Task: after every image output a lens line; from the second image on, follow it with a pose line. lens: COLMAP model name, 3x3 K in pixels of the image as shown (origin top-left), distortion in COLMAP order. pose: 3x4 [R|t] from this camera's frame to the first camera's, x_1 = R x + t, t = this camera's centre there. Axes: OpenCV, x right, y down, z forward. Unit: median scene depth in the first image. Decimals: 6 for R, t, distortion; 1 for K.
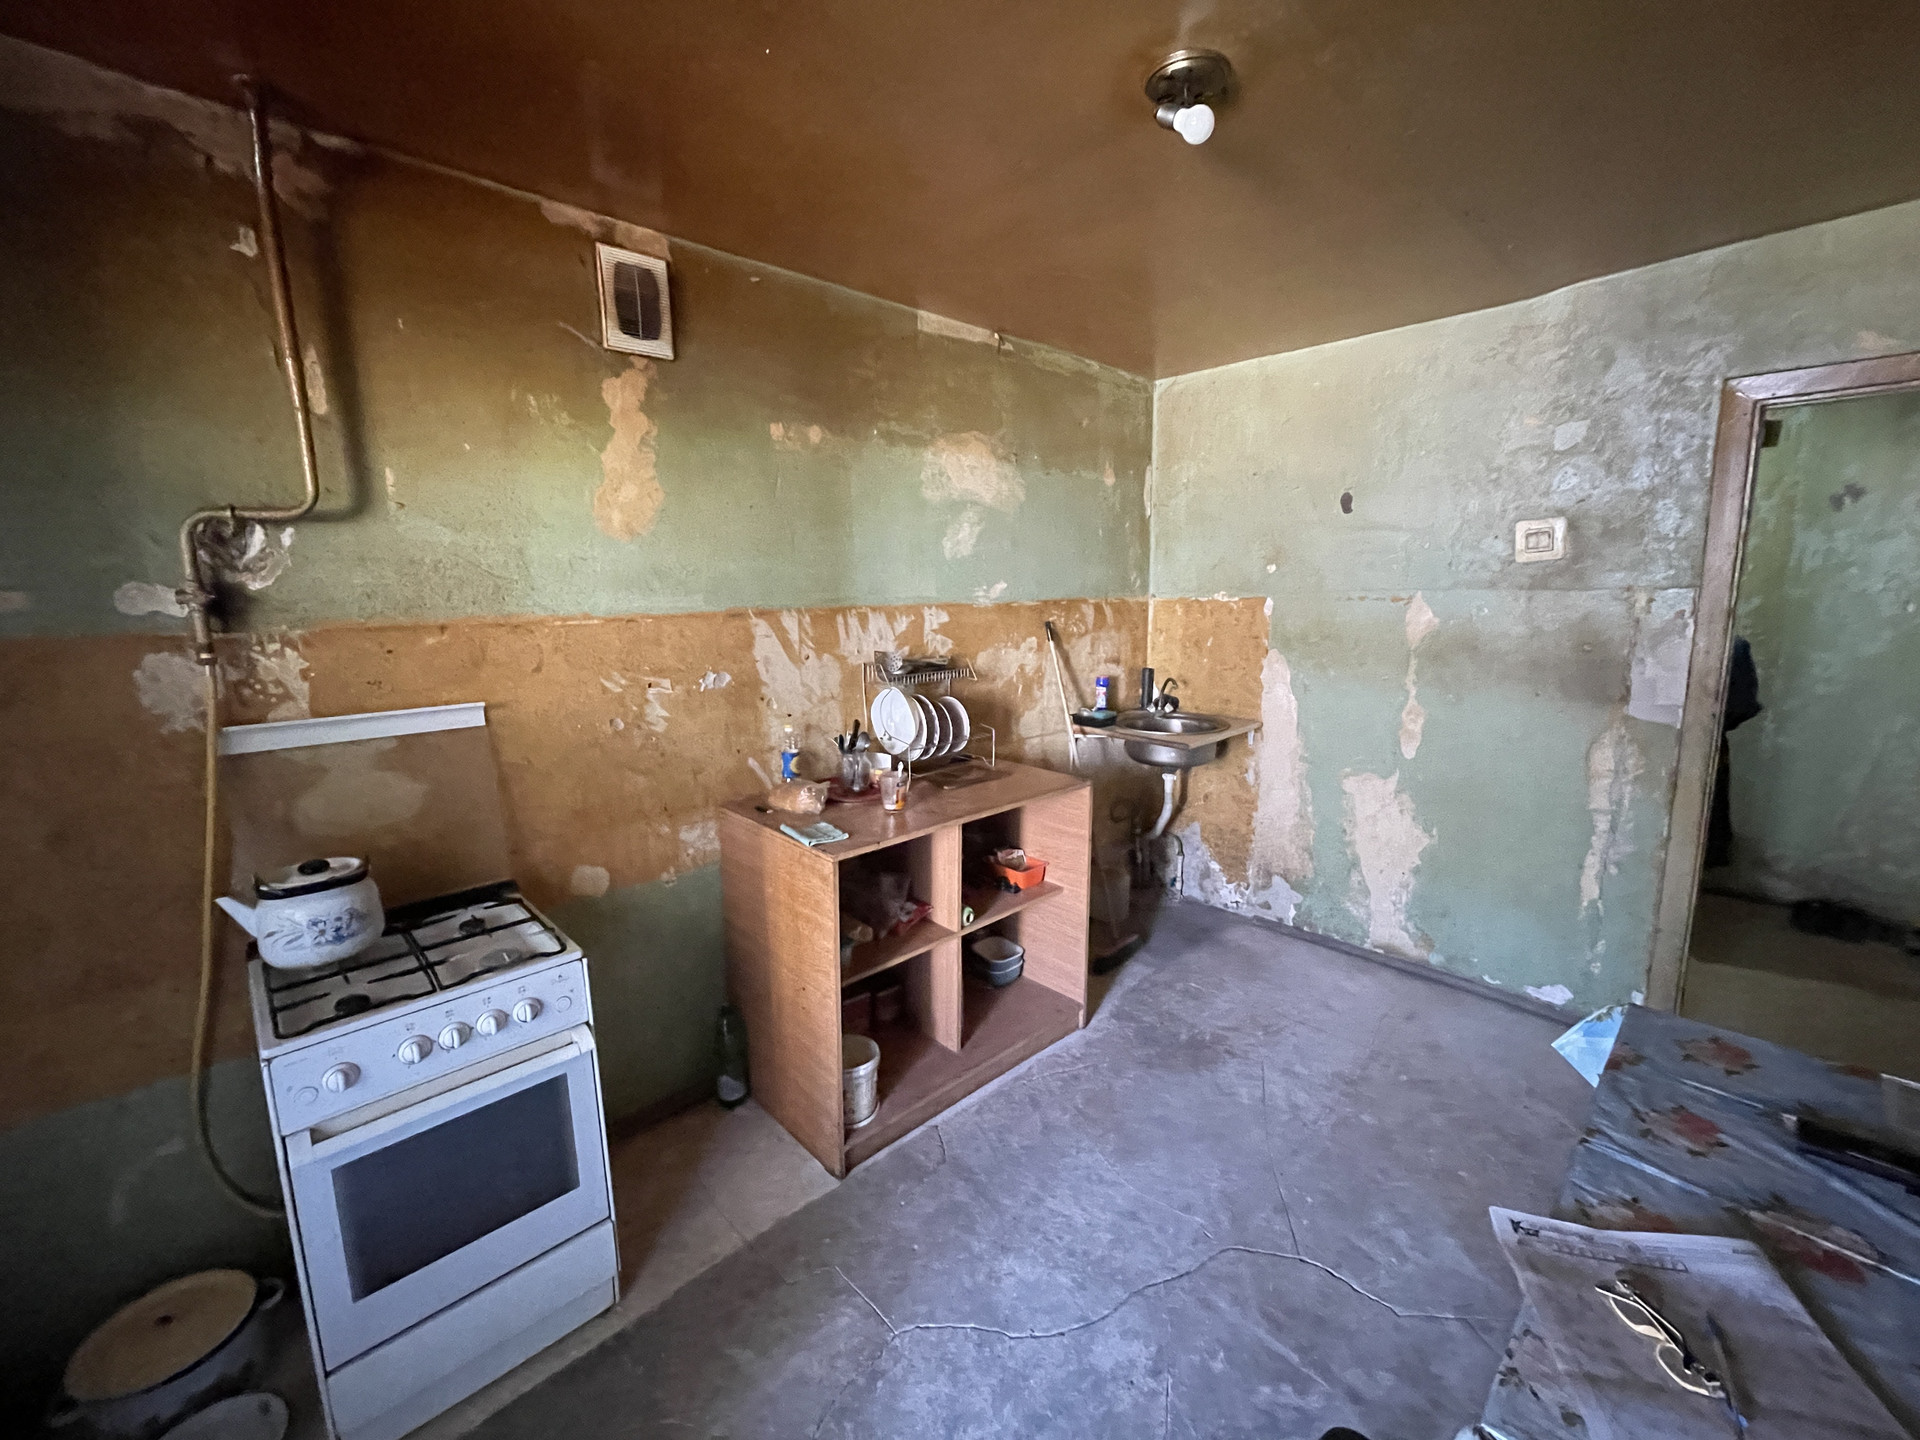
lens RADIAL K [[777.7, 0, 956.8], [0, 777.7, 718.3], [0, 0, 1]] dist [-0.015681, -0.000234]
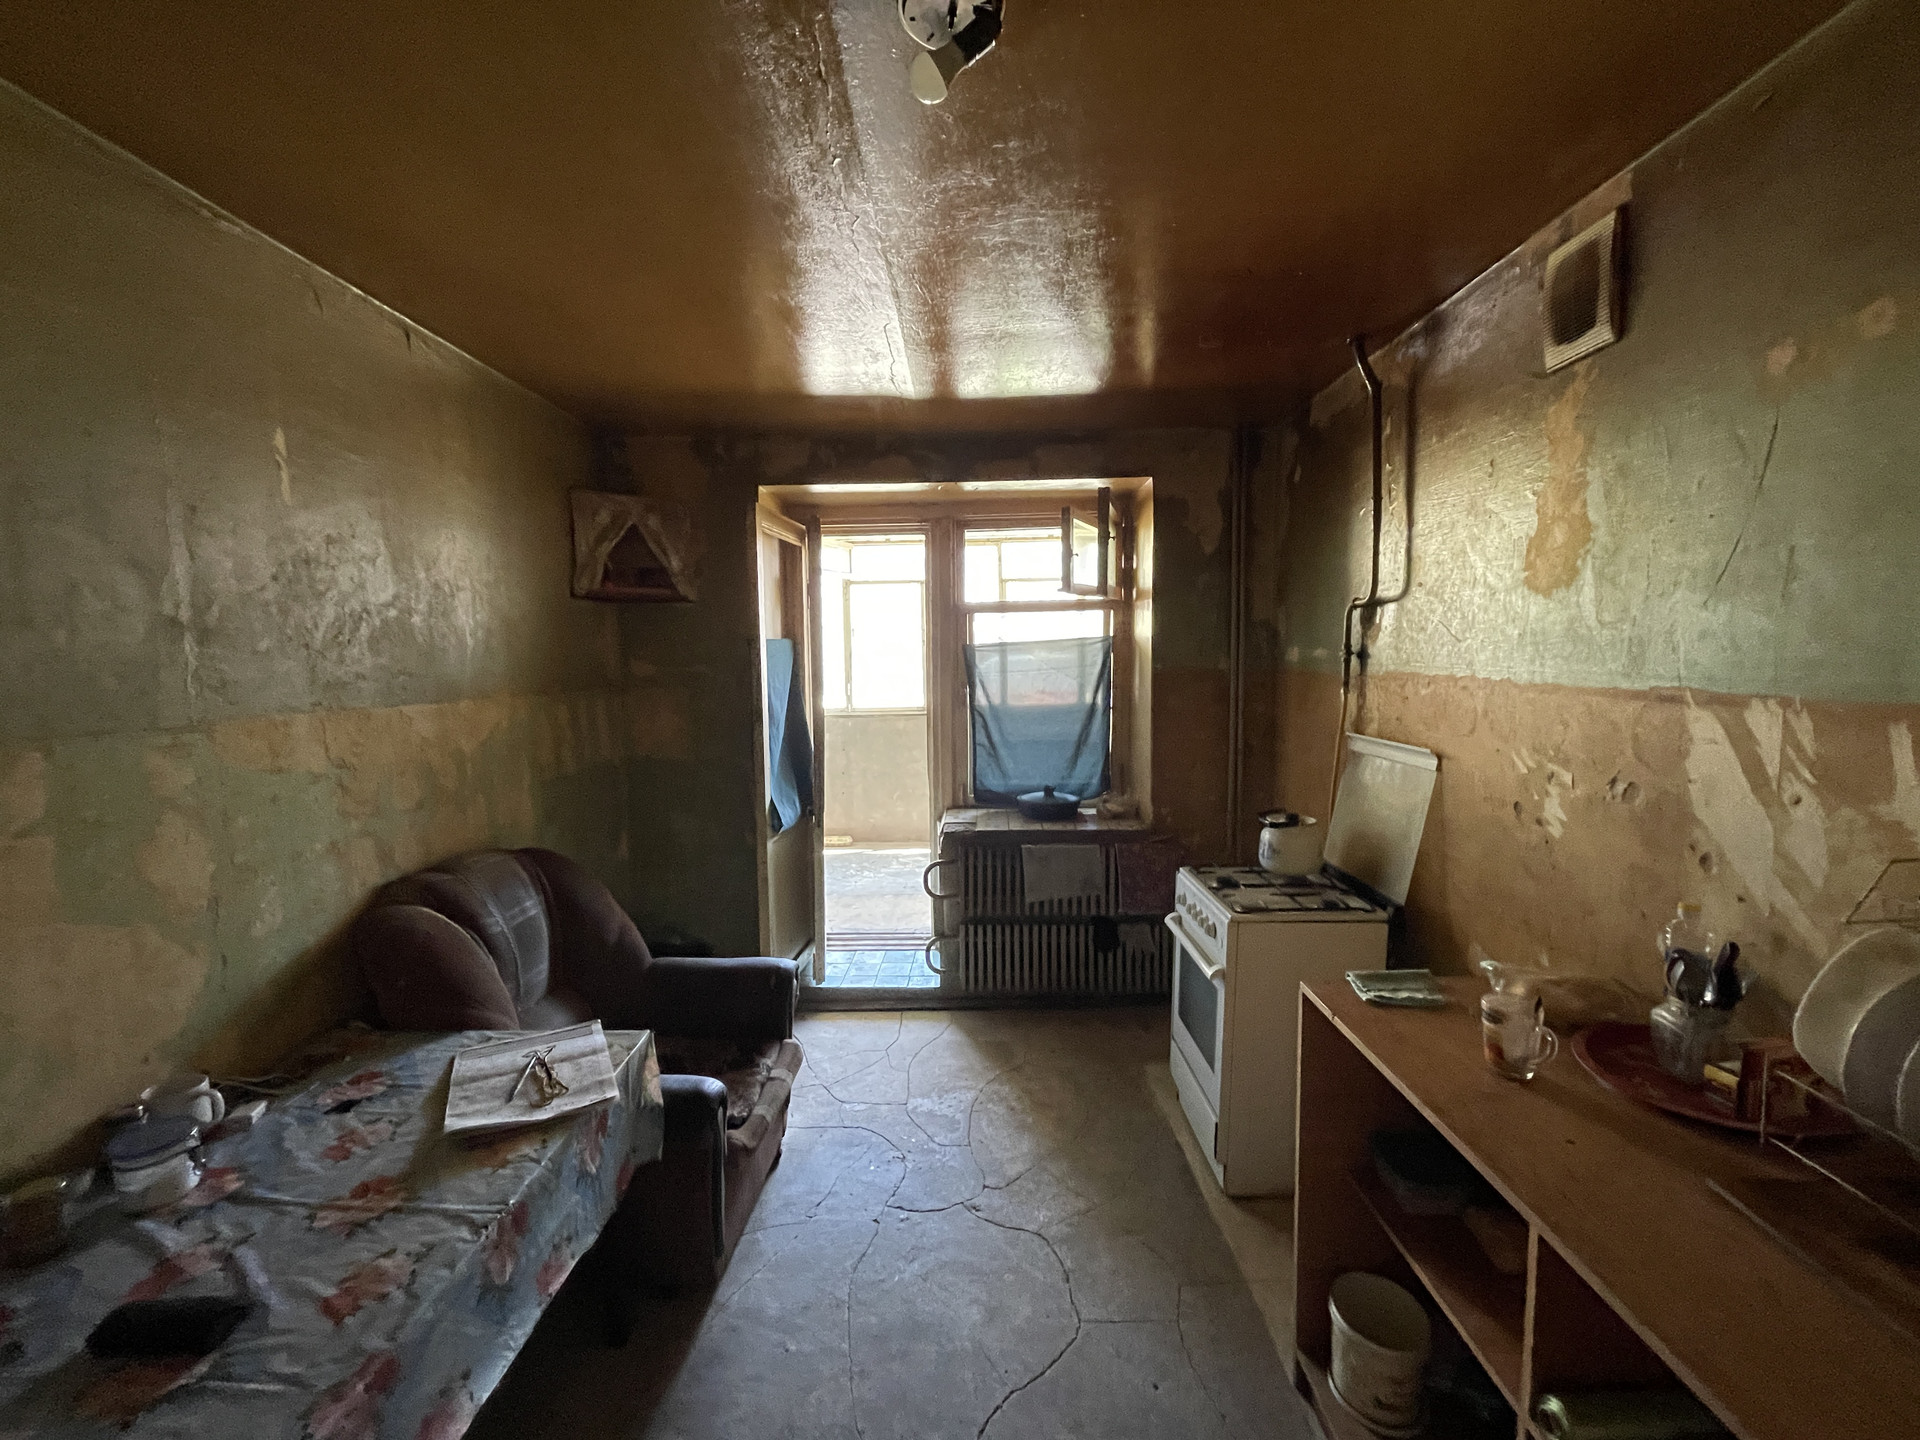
lens RADIAL K [[777.7, 0, 954.4], [0, 777.7, 713.2], [0, 0, 1]] dist [-0.015681, -0.000234]
pose [[-0.694365, 0.085359, -0.714542, 0.598798], [-0.092080, 0.974239, 0.205861, -0.214941], [0.713707, 0.208738, -0.668618, 1.109848]]
